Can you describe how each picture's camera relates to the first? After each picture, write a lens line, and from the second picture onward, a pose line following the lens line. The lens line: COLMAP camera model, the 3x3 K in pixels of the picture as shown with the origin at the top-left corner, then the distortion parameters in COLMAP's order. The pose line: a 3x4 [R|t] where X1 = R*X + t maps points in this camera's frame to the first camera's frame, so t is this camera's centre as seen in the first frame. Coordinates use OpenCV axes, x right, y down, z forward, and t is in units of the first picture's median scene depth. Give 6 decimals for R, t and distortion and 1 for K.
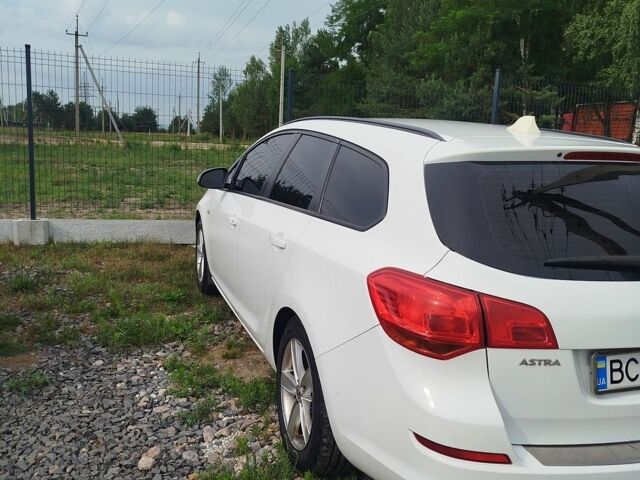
lens RADIAL K [[623.9, 0, 320.0], [0, 623.9, 240.0], [0, 0, 1]] dist [-0.002990, 0.024486]
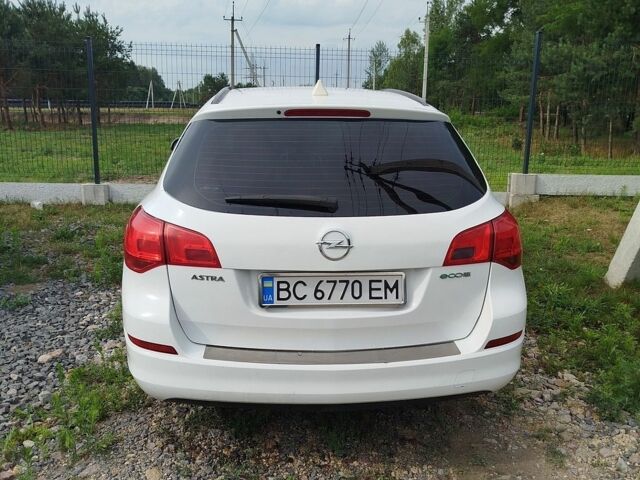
lens RADIAL K [[623.9, 0, 320.0], [0, 623.9, 240.0], [0, 0, 1]] dist [-0.002990, 0.024486]
pose [[0.963926, 0.025835, -0.264914, 0.559016], [-0.015607, 0.999052, 0.040640, 0.040281], [0.265713, -0.035040, 0.963415, -0.092255]]
